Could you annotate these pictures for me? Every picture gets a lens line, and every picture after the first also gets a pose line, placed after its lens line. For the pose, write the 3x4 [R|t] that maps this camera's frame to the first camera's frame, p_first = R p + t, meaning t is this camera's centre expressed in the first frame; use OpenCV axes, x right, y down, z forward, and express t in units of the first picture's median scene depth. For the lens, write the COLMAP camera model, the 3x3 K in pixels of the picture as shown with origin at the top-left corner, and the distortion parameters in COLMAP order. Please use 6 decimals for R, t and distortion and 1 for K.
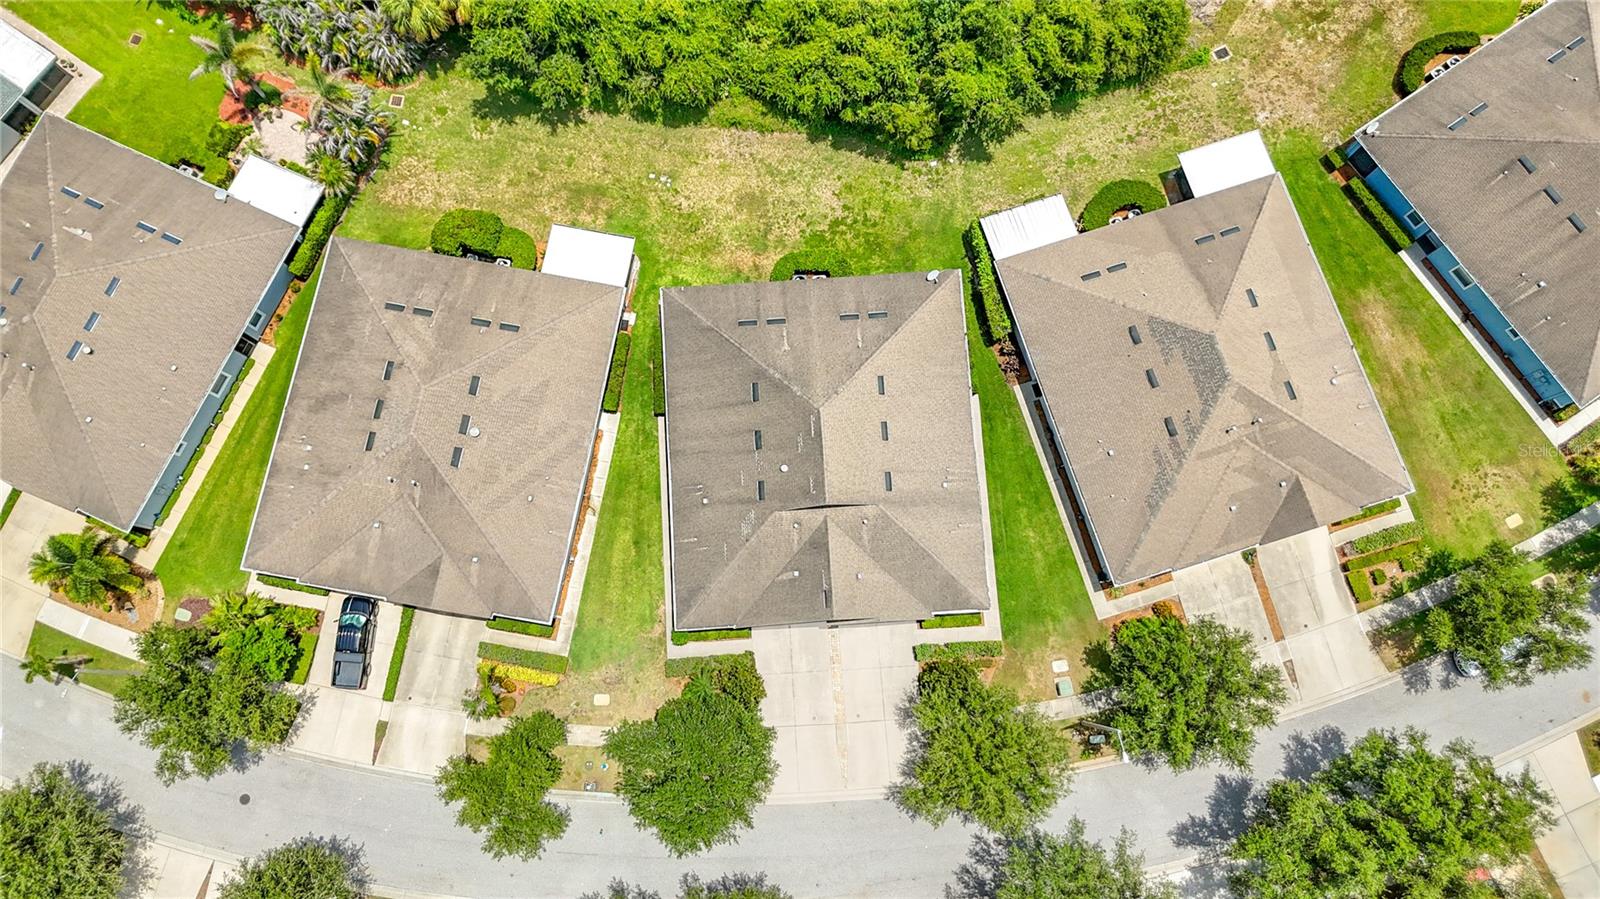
lens RADIAL K [[1137.4, 0, 831.7], [0, 1137.4, 444.8], [0, 0, 1]] dist [0.043966, -0.057361]
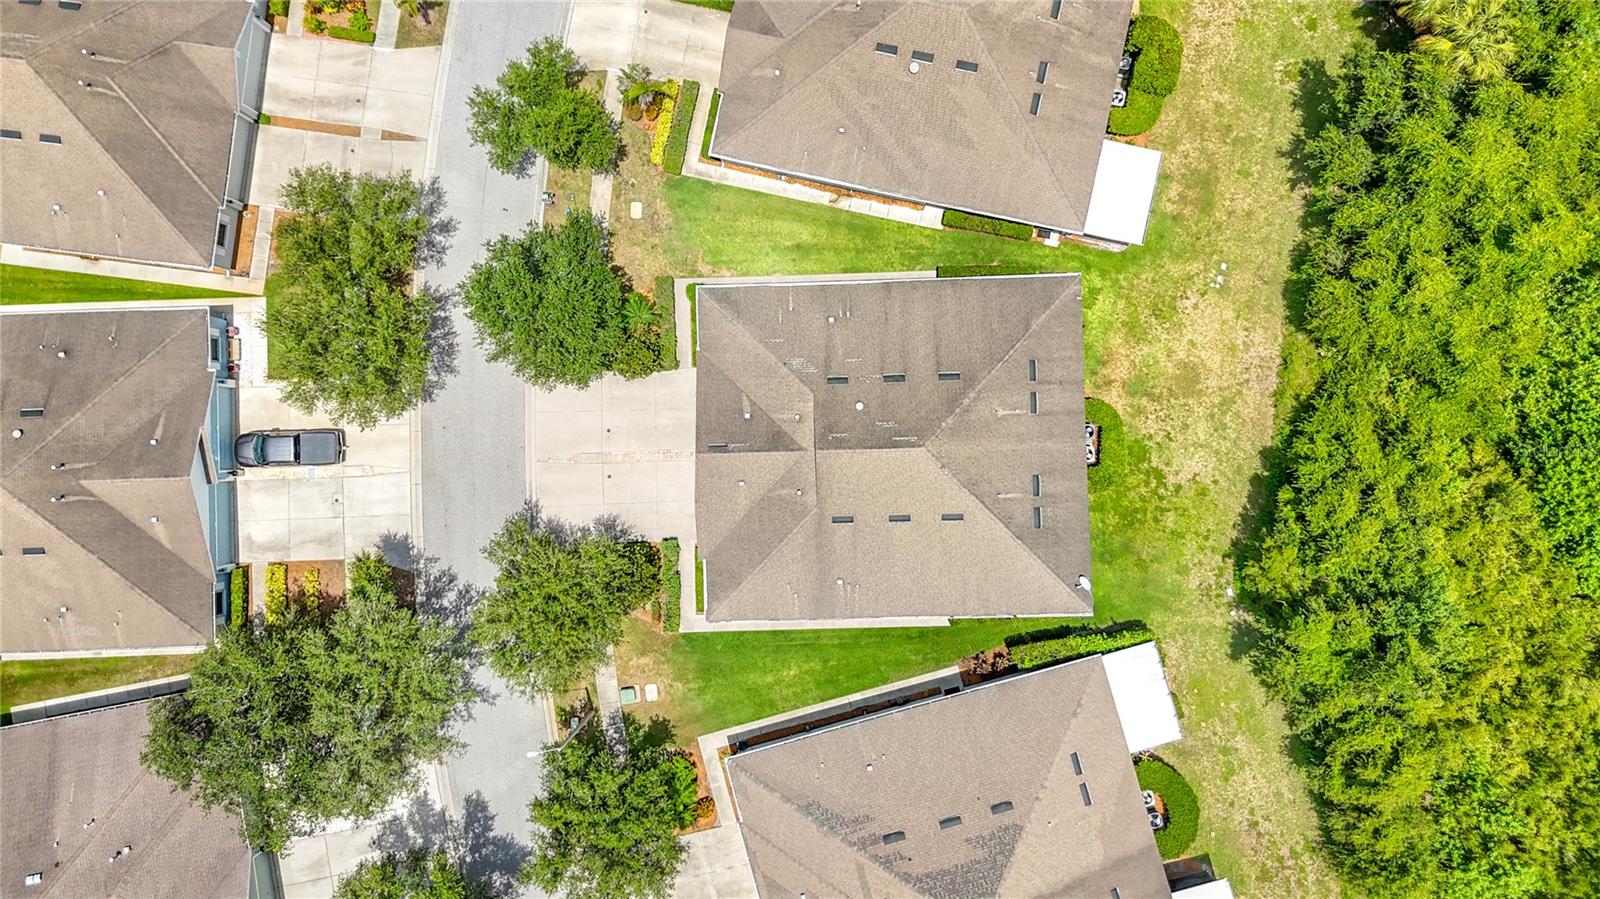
lens RADIAL K [[1137.4, 0, 831.7], [0, 1137.4, 444.8], [0, 0, 1]] dist [0.043966, -0.057361]
pose [[-0.039715, 0.998942, -0.023179, 0.010705], [-0.978532, -0.034188, 0.203240, -0.131113], [0.202233, 0.030753, 0.978854, 0.095322]]
